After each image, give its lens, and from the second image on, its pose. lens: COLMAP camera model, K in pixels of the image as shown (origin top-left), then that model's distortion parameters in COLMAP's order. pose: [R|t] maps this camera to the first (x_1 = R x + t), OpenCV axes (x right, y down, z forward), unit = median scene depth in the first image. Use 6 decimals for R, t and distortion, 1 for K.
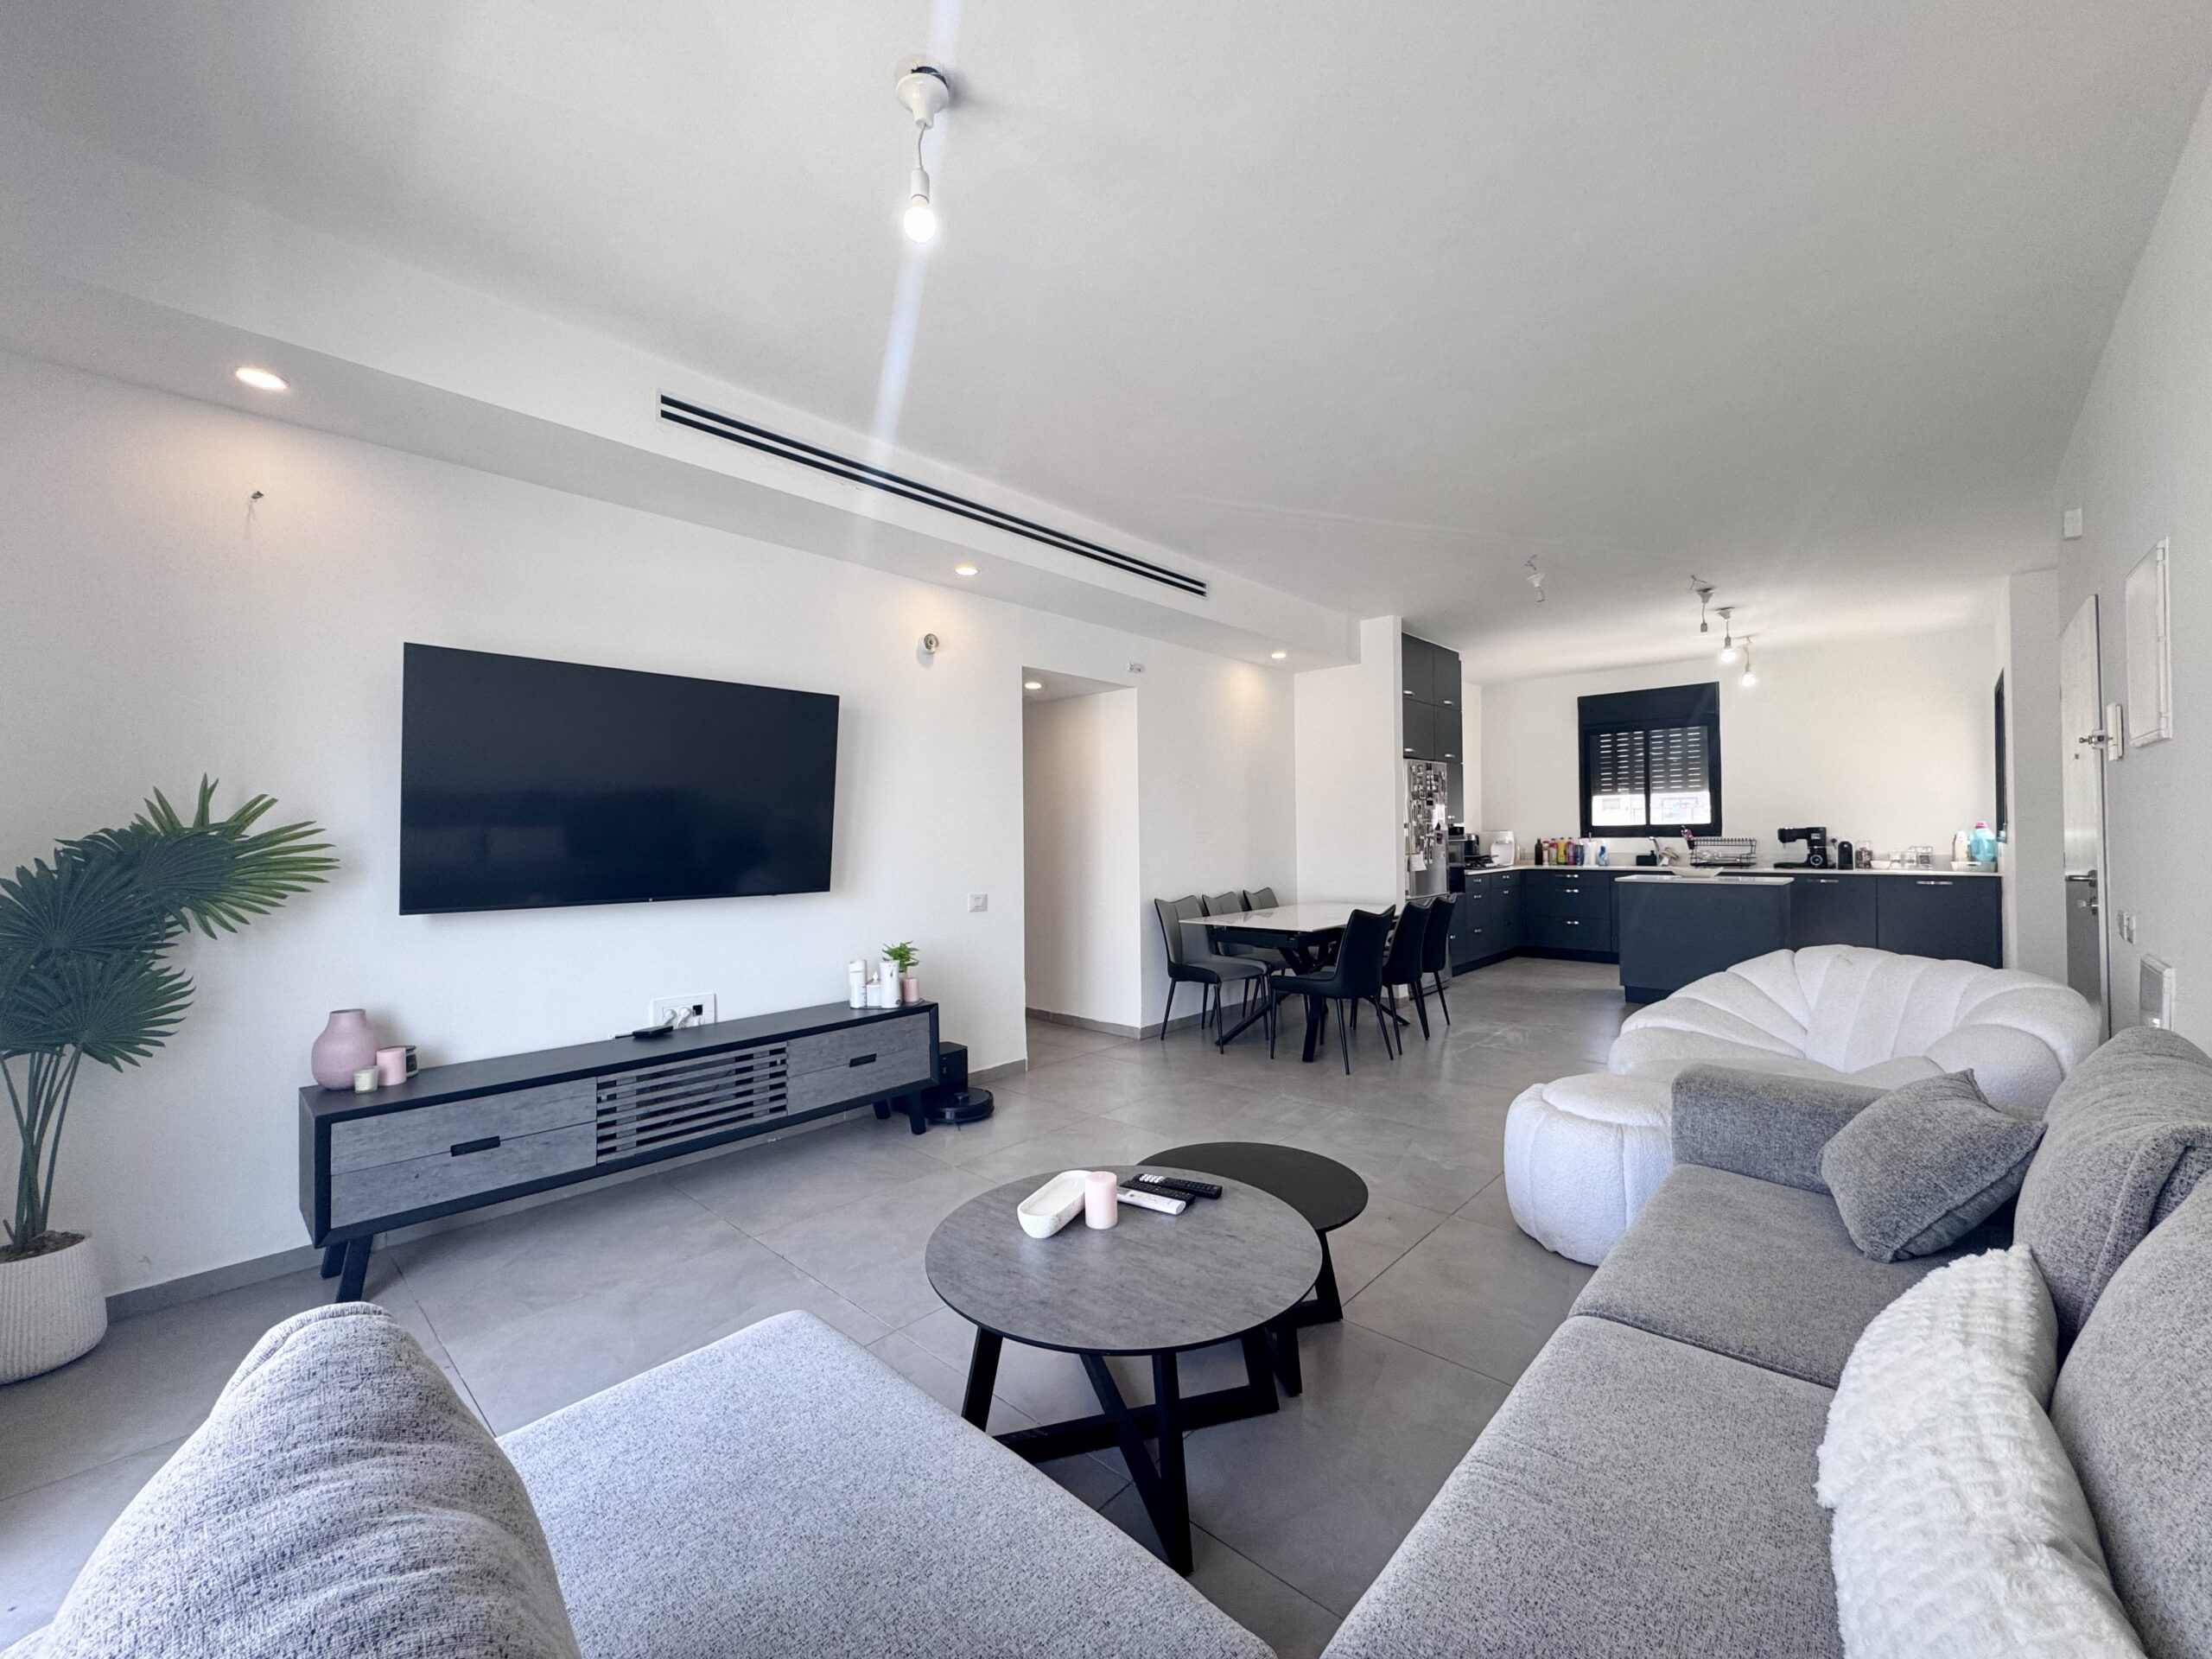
lens RADIAL K [[882.1, 0, 1103.1], [0, 882.1, 828.9], [0, 0, 1]] dist [-0.003764, -0.000092]
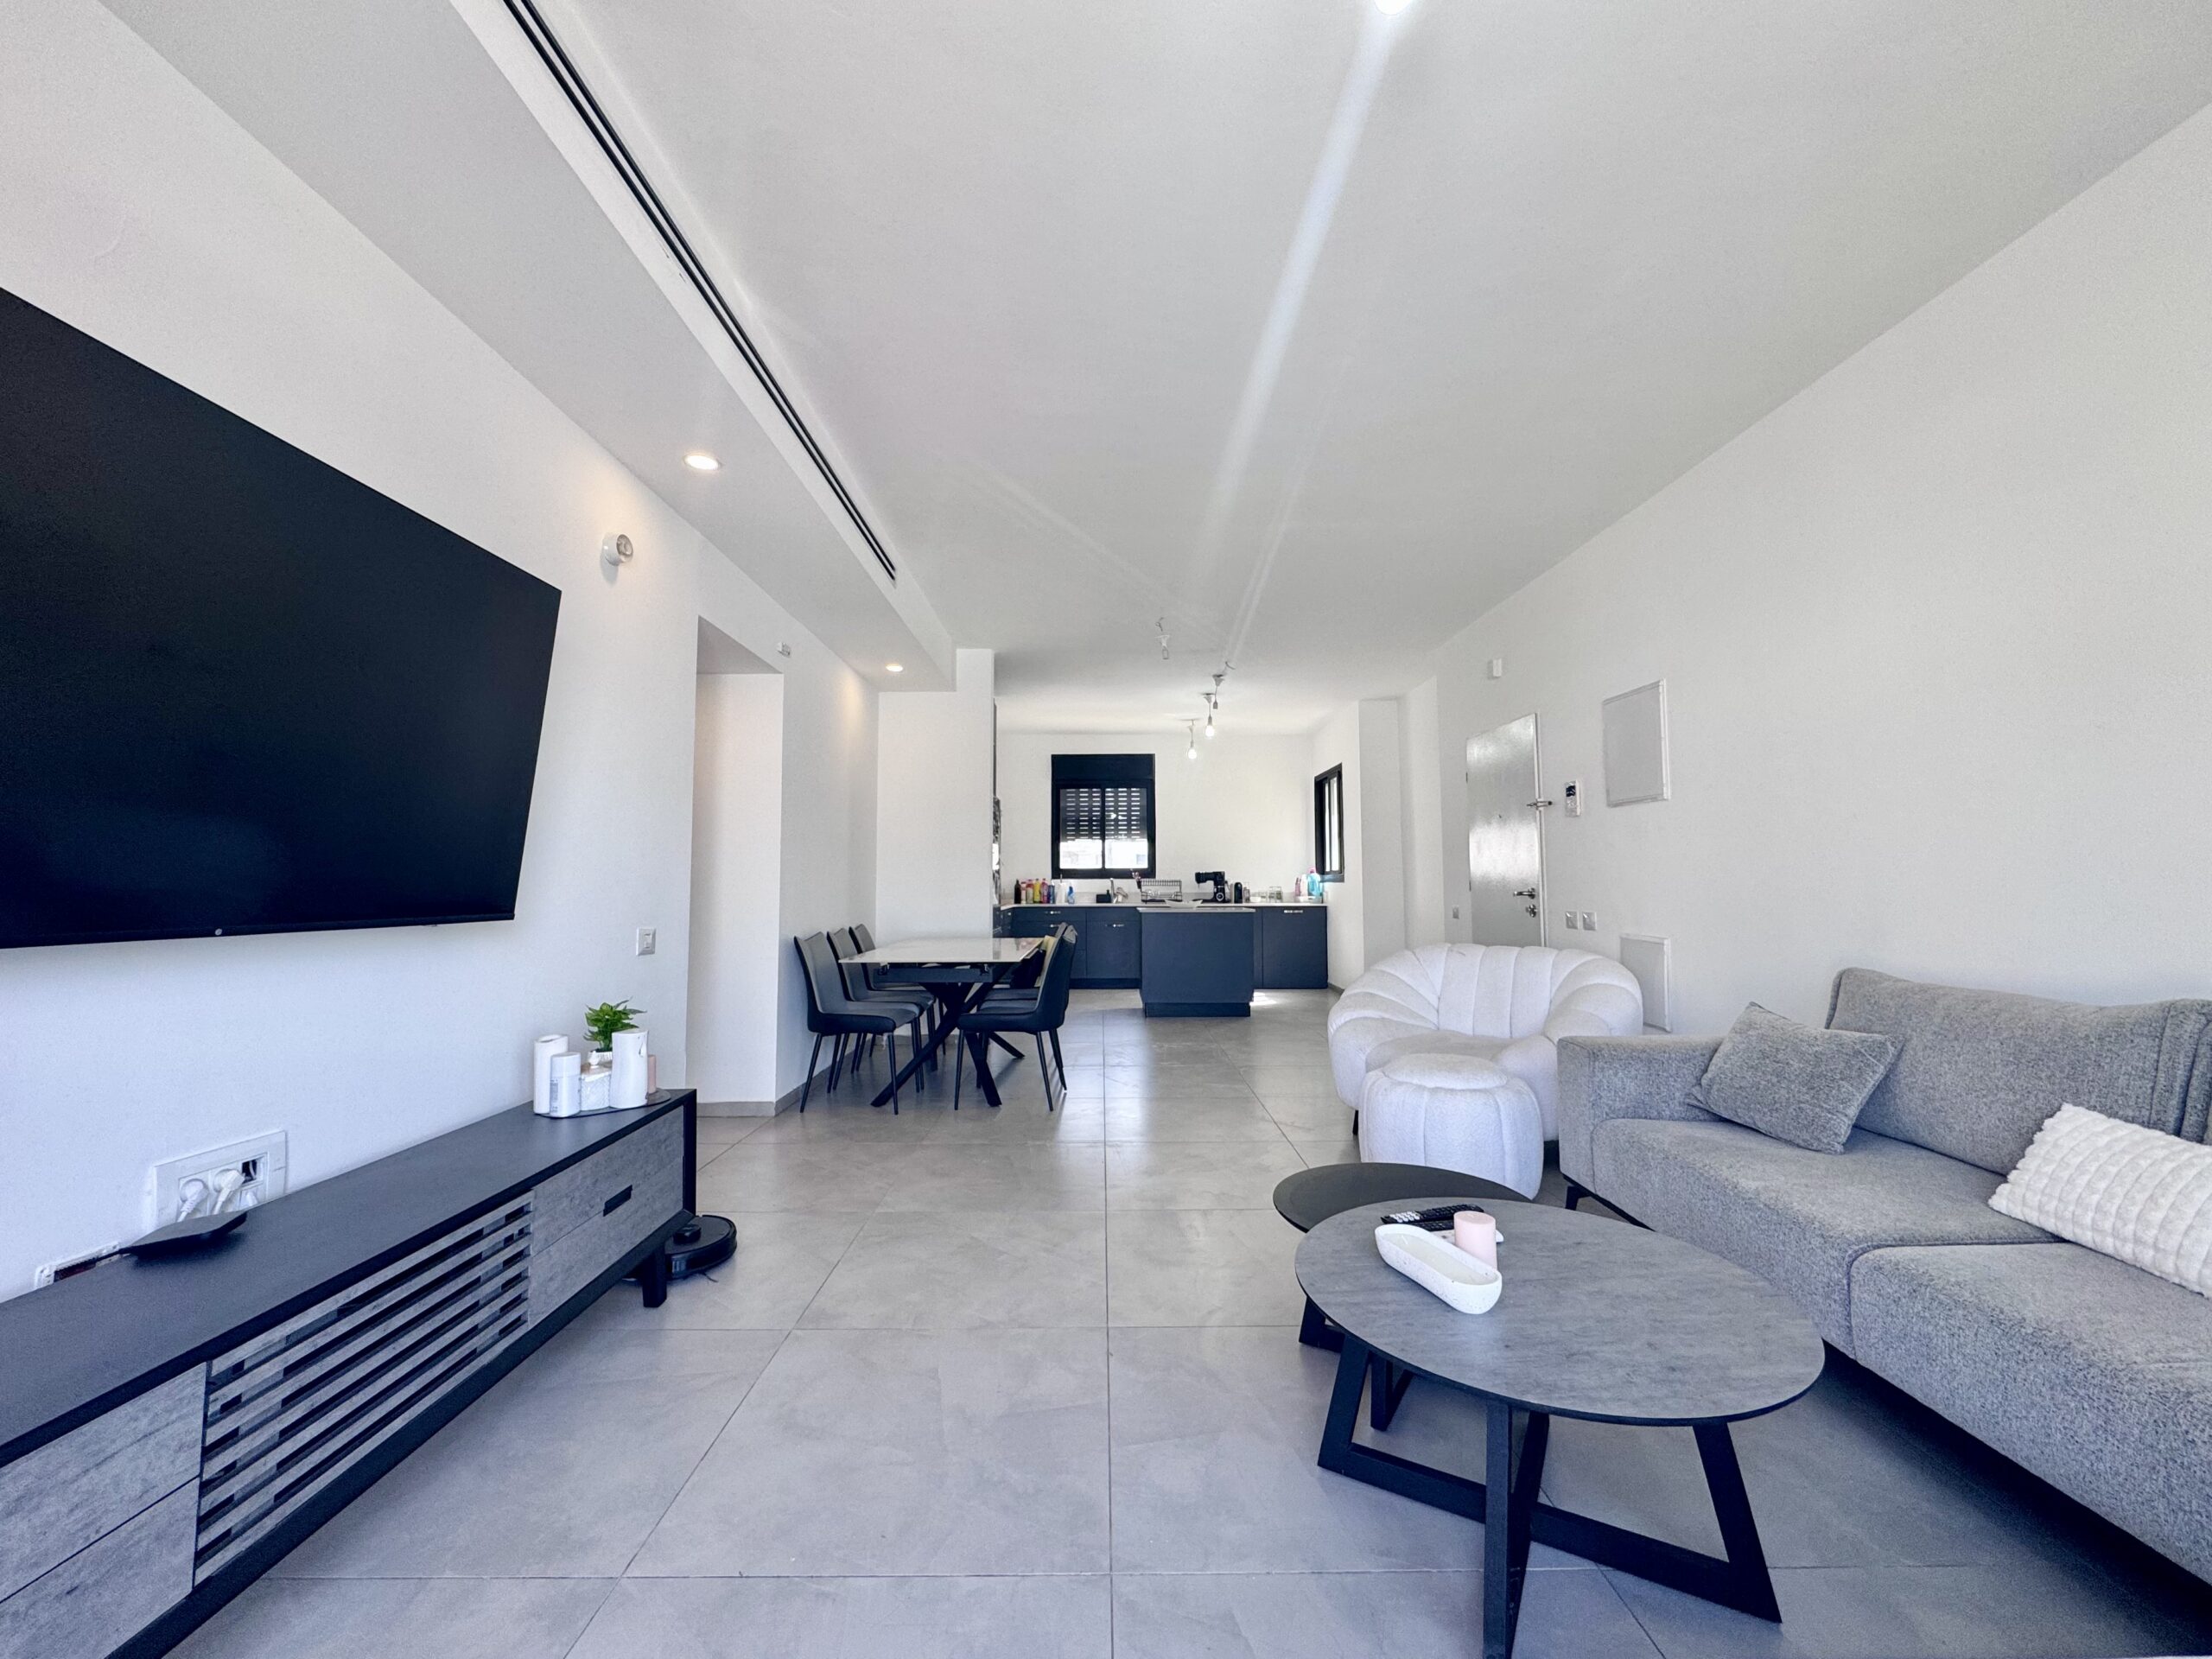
lens RADIAL K [[882.1, 0, 1103.8], [0, 882.1, 828.1], [0, 0, 1]] dist [-0.003764, -0.000092]
pose [[0.729897, 0.053260, 0.681479, -0.217978], [-0.011128, 0.997754, -0.066060, 0.022847], [-0.683467, 0.040633, 0.728850, 0.161200]]
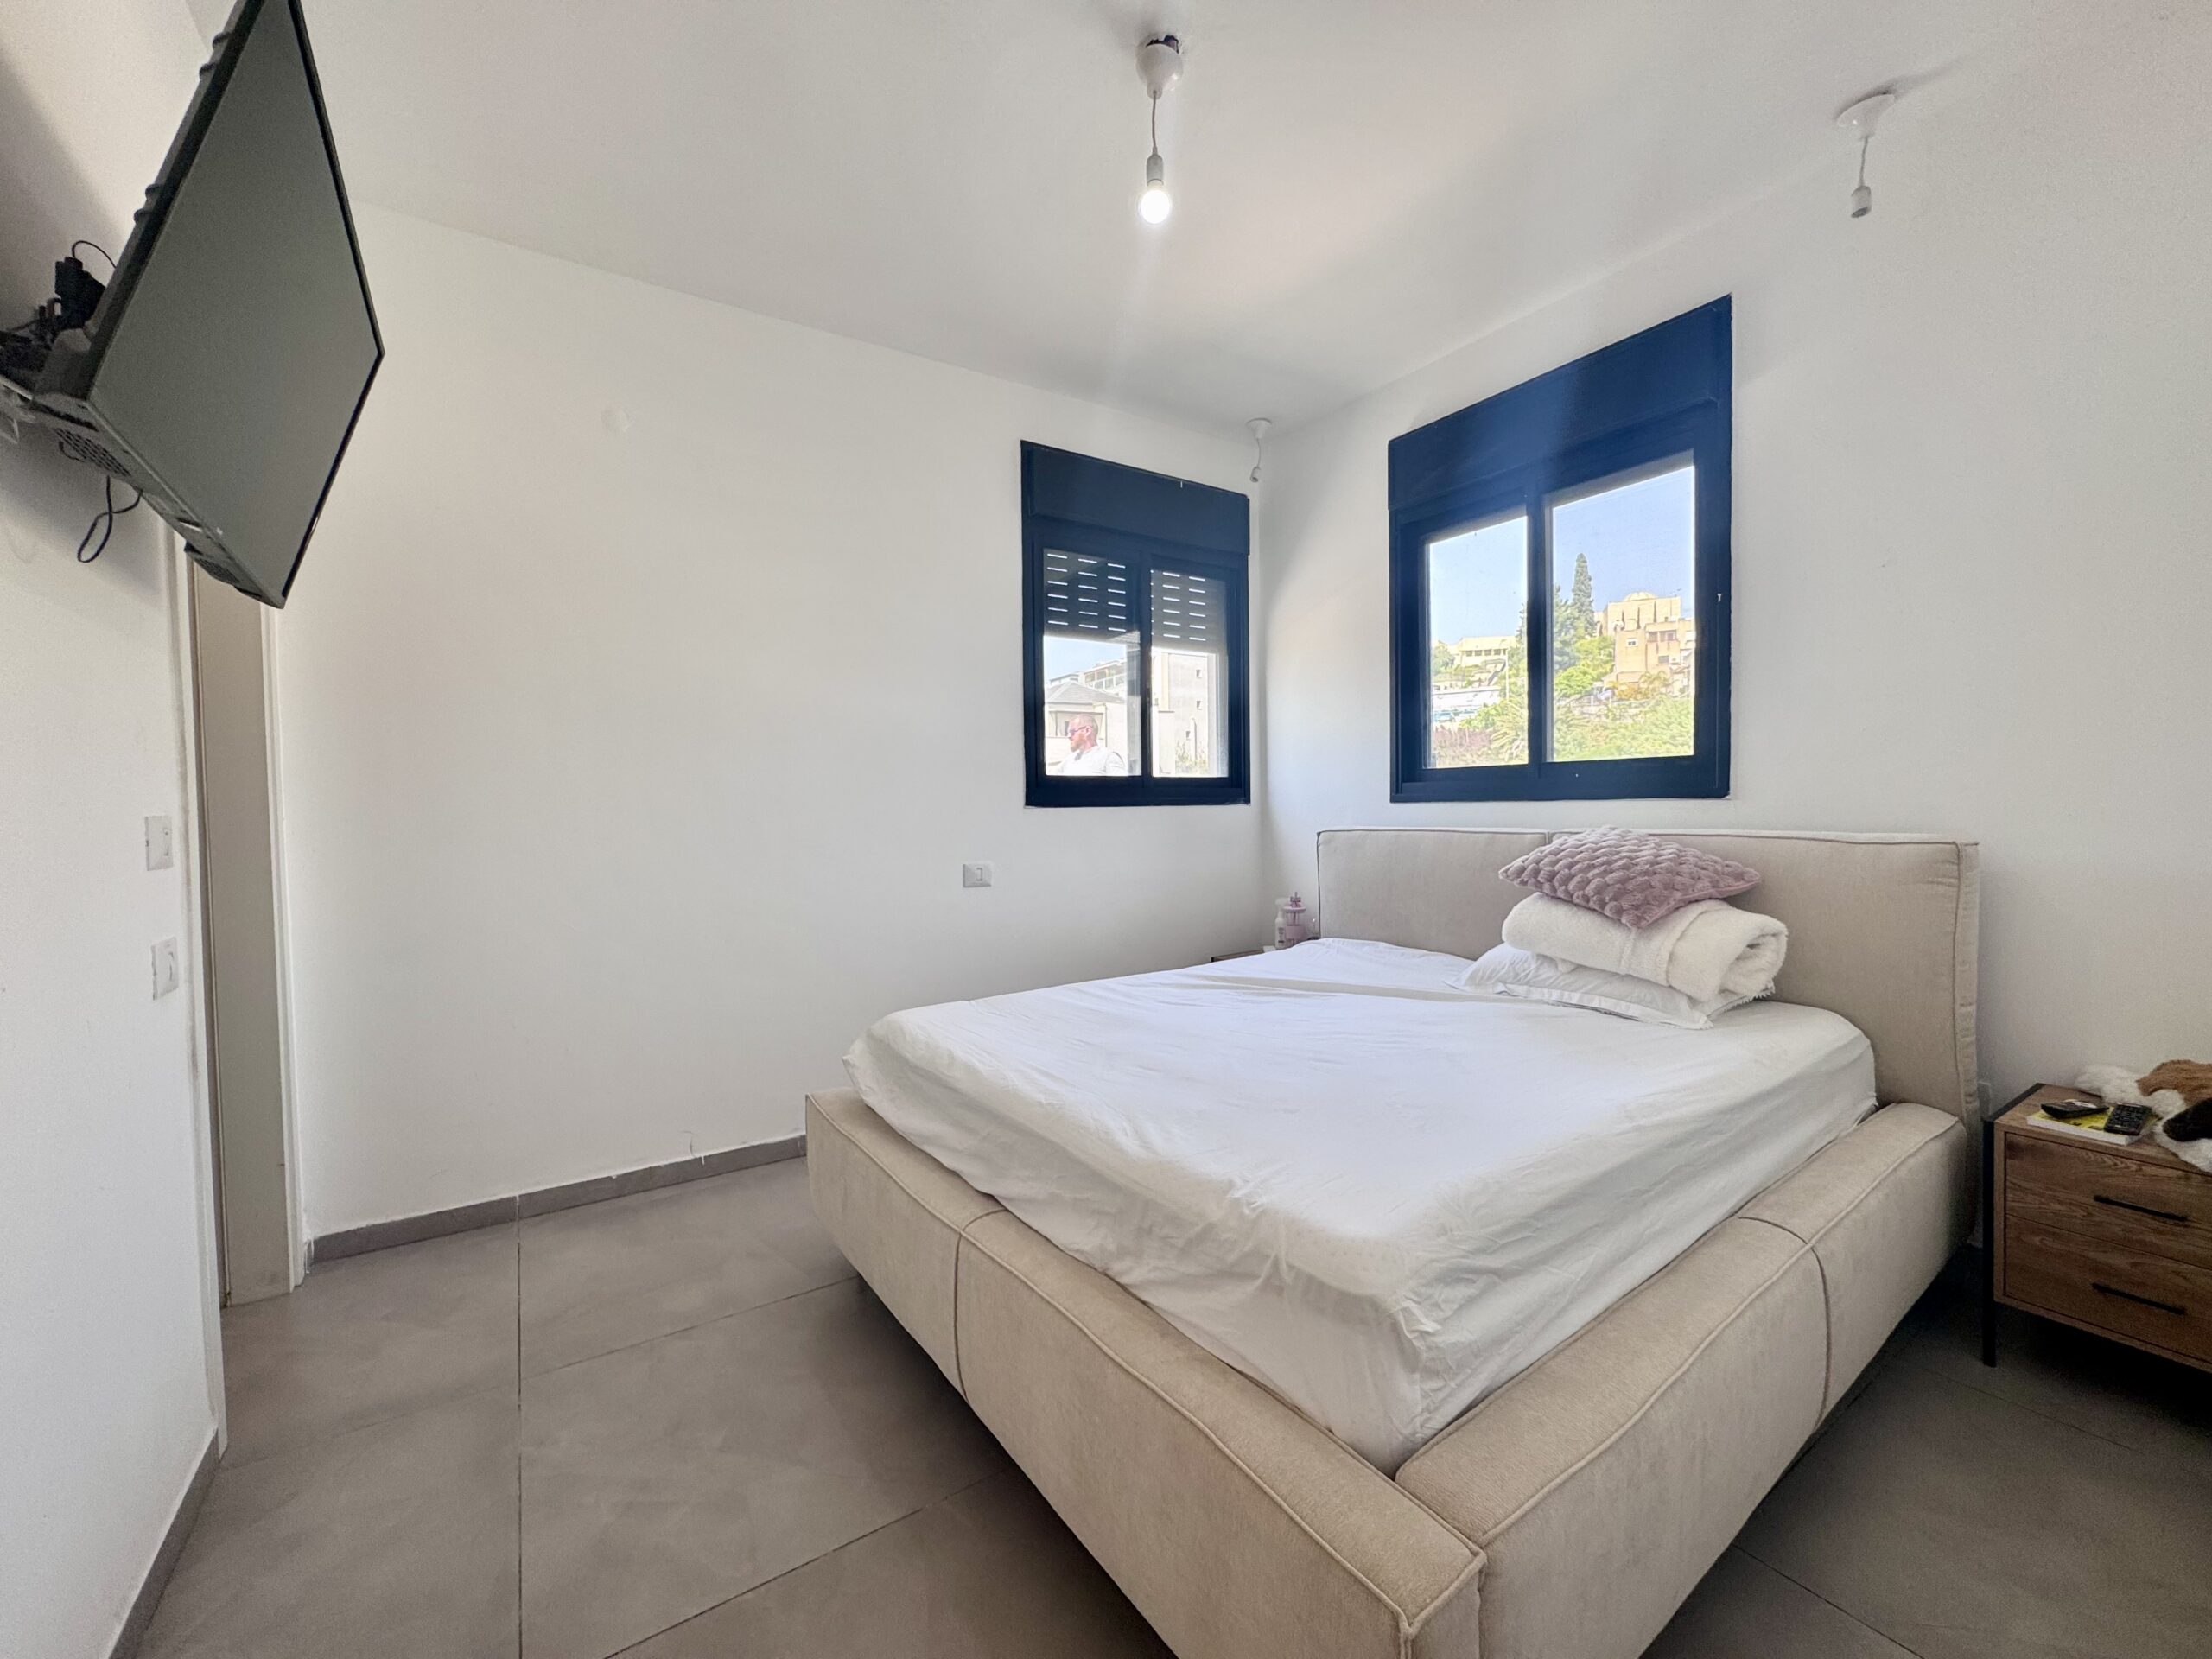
lens RADIAL K [[882.1, 0, 1106.5], [0, 882.1, 823.5], [0, 0, 1]] dist [-0.003764, -0.000092]
pose [[0.208332, -0.011923, 0.977985, 0.205937], [0.011712, 0.999884, 0.009695, 0.017514], [-0.977988, 0.009434, 0.208448, 1.080388]]
